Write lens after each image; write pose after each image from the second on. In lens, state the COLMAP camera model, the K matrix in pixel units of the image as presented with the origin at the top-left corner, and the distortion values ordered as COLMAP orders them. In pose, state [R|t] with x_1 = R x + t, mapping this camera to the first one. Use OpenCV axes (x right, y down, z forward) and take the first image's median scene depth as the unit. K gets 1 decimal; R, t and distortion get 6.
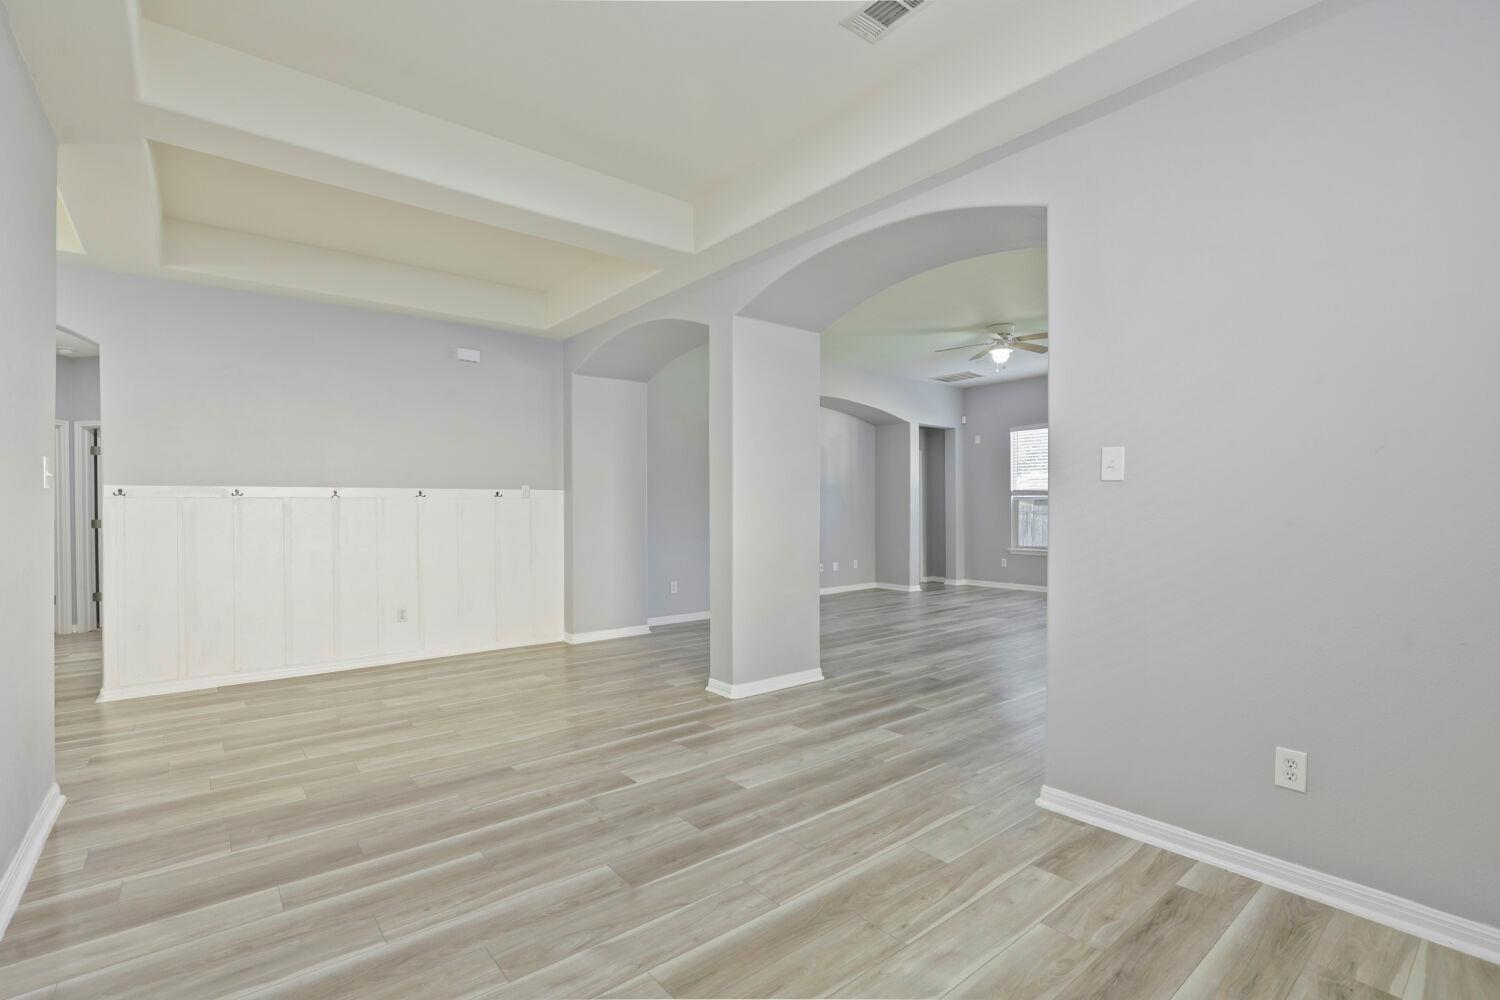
lens RADIAL K [[687.0, 0, 763.1], [0, 687.0, 508.3], [0, 0, 1]] dist [-0.034800, 0.006524]
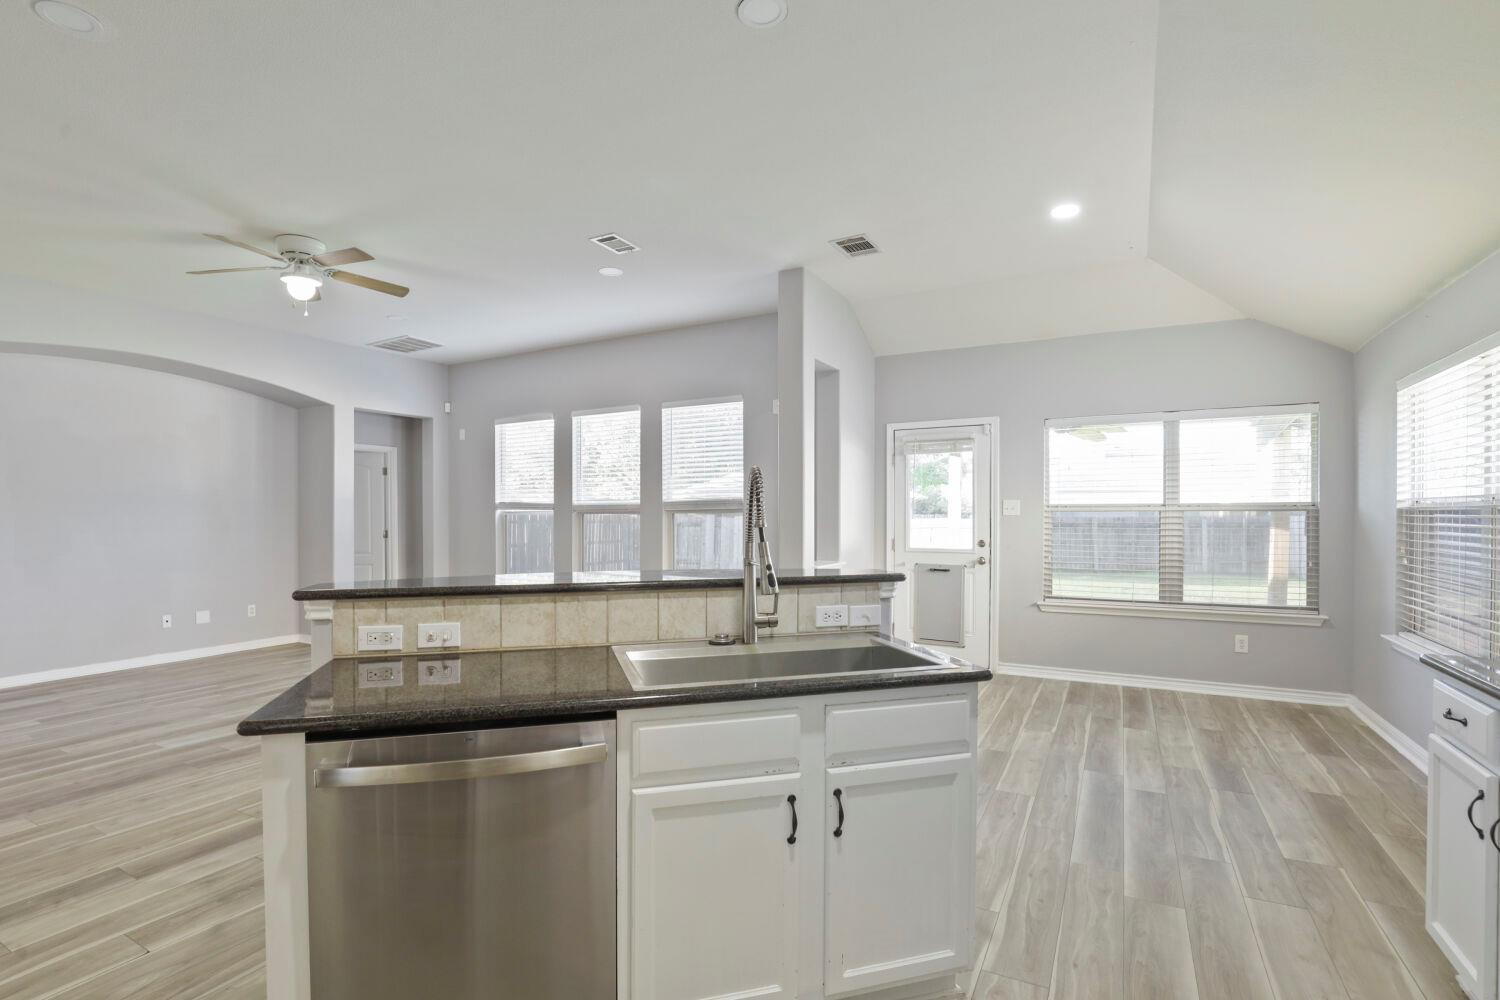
lens RADIAL K [[687.0, 0, 752.7], [0, 687.0, 514.7], [0, 0, 1]] dist [-0.034800, 0.006524]
pose [[0.931432, -0.002337, 0.363909, 0.471454], [0.002604, 0.999997, -0.000243, -0.015510], [-0.363907, 0.001174, 0.931434, 0.260138]]
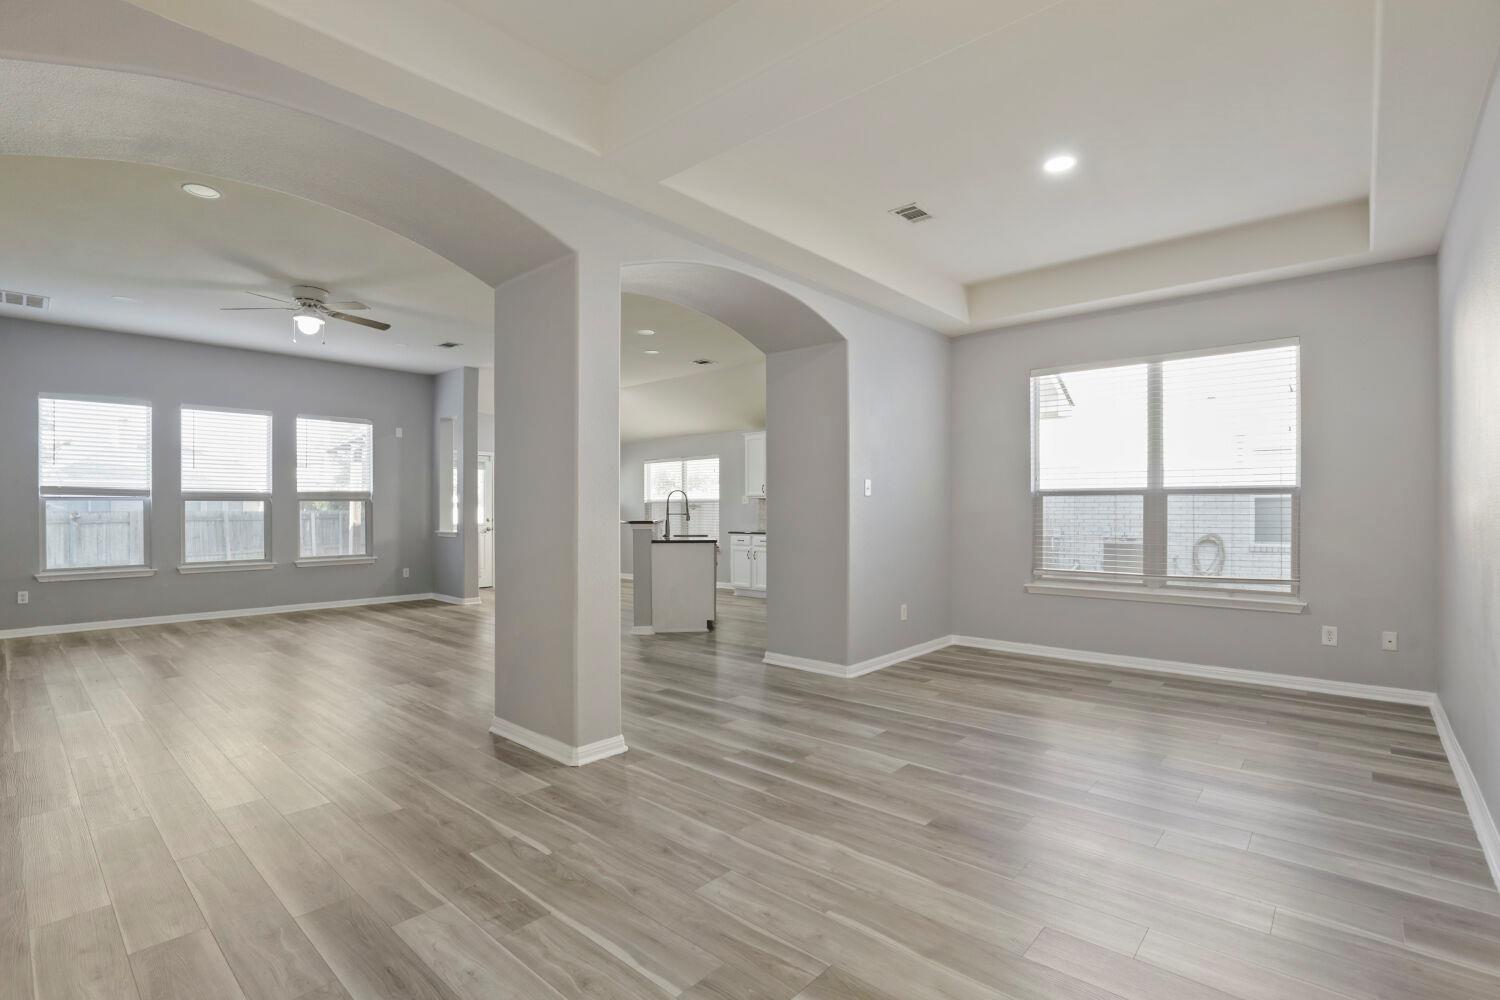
lens RADIAL K [[687.0, 0, 735.1], [0, 687.0, 510.8], [0, 0, 1]] dist [-0.034800, 0.006524]
pose [[-0.130050, 0.001168, 0.991507, -0.484541], [0.003721, 0.999993, -0.000690, 0.000706], [-0.991500, 0.003599, -0.130054, 0.560313]]
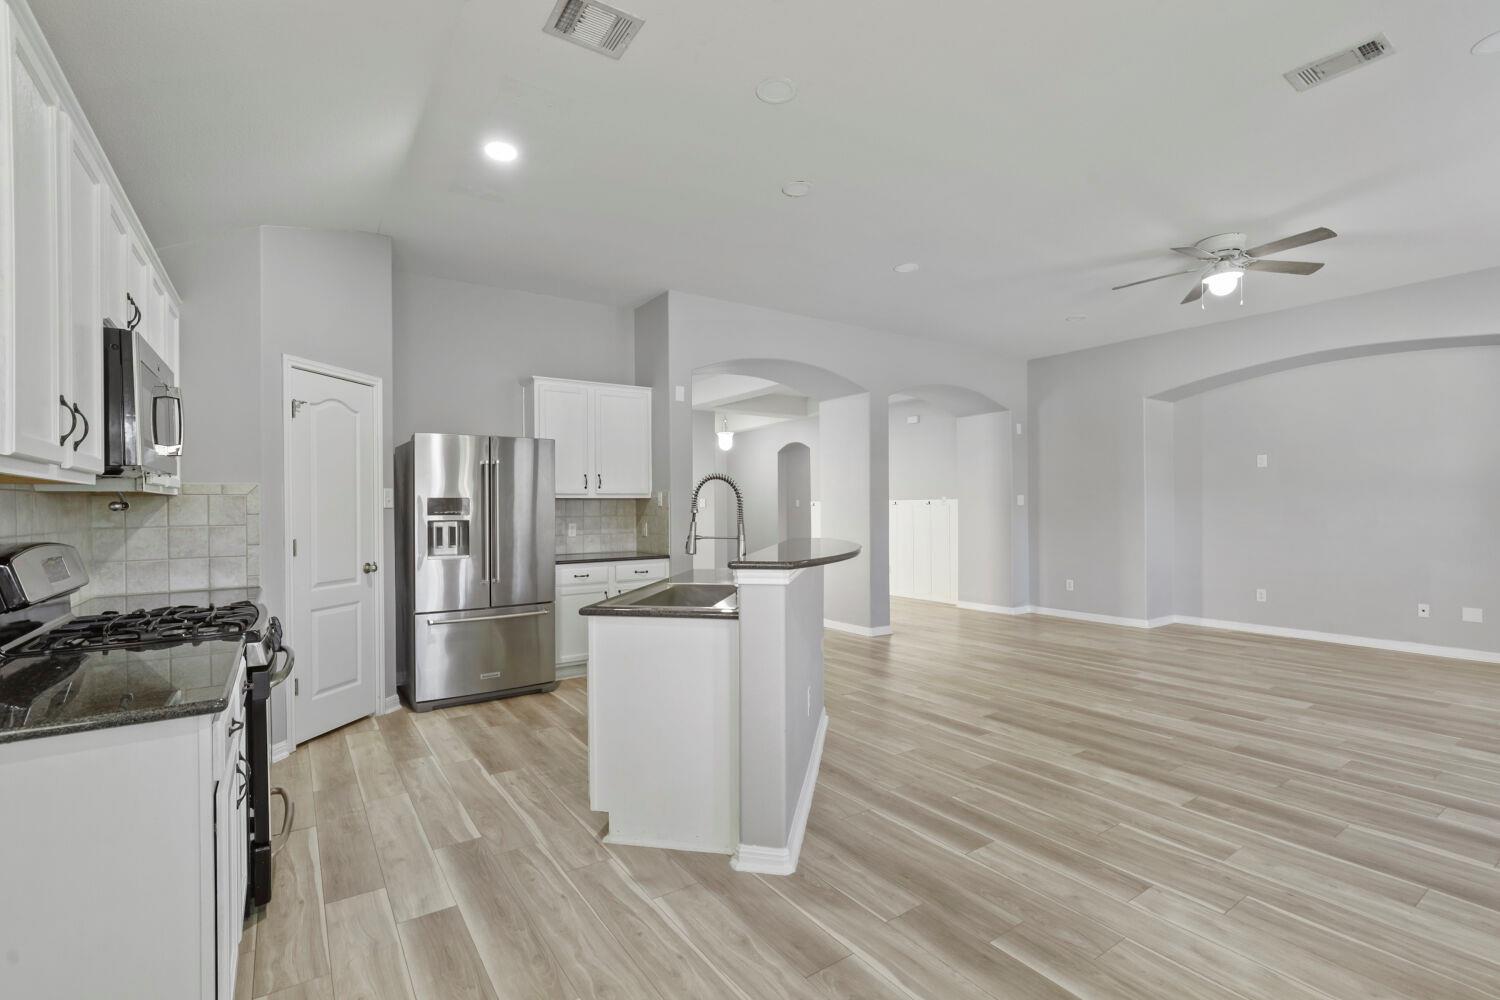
lens RADIAL K [[687.0, 0, 722.6], [0, 687.0, 504.6], [0, 0, 1]] dist [-0.034800, 0.006524]
pose [[-0.129355, -0.000145, -0.991598, 0.973108], [0.004650, 0.999989, -0.000752, -0.014630], [0.991587, -0.004708, -0.129353, 0.568184]]
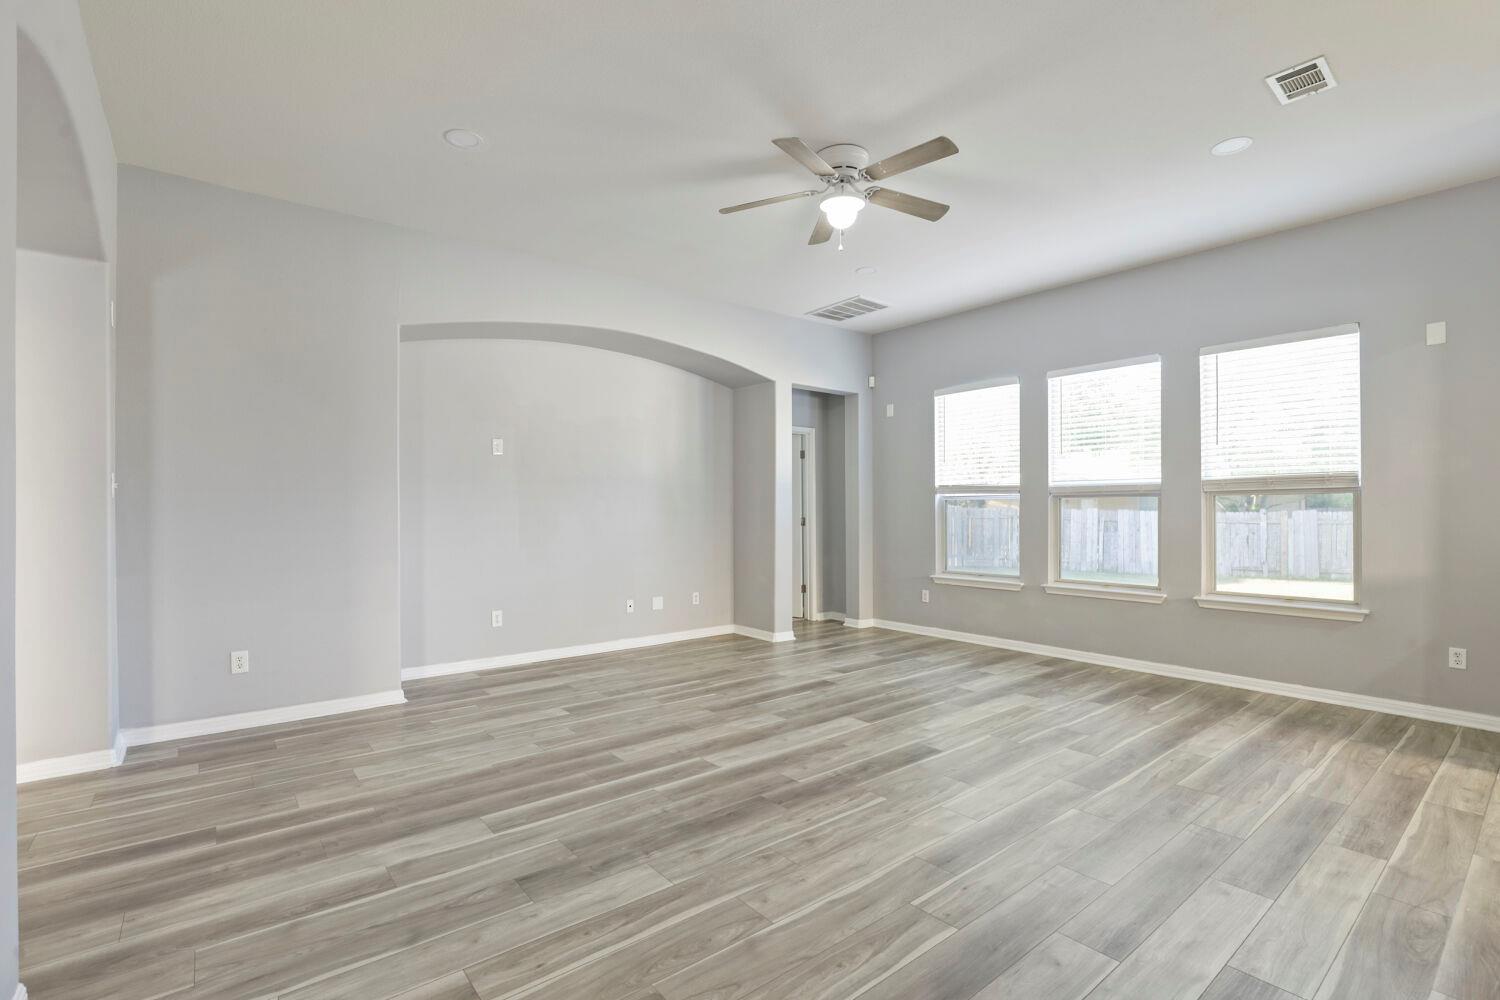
lens RADIAL K [[687.0, 0, 746.1], [0, 687.0, 510.4], [0, 0, 1]] dist [-0.034800, 0.006524]
pose [[0.999459, -0.000231, -0.032889, 0.272981], [0.000266, 0.999999, 0.001065, -0.004463], [0.032889, -0.001073, 0.999458, 0.459122]]
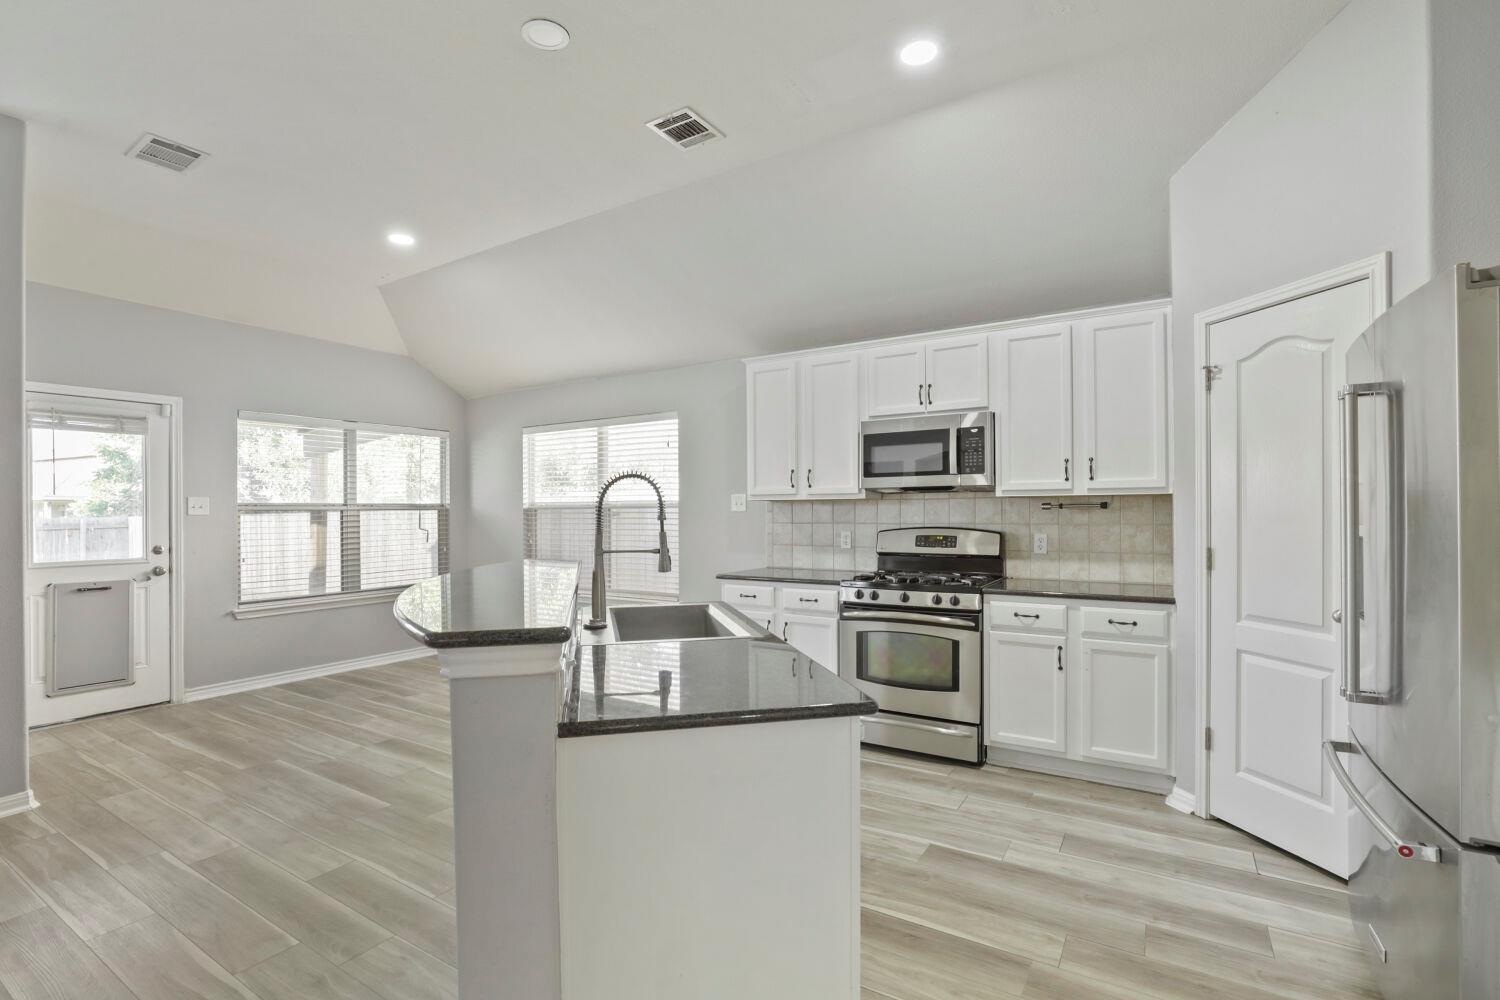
lens RADIAL K [[687.0, 0, 757.8], [0, 687.0, 521.7], [0, 0, 1]] dist [-0.034800, 0.006524]
pose [[-0.320148, -0.013369, 0.947273, 0.239816], [0.006752, 0.999843, 0.016393, -0.014709], [-0.947344, 0.011644, -0.320007, 0.558211]]
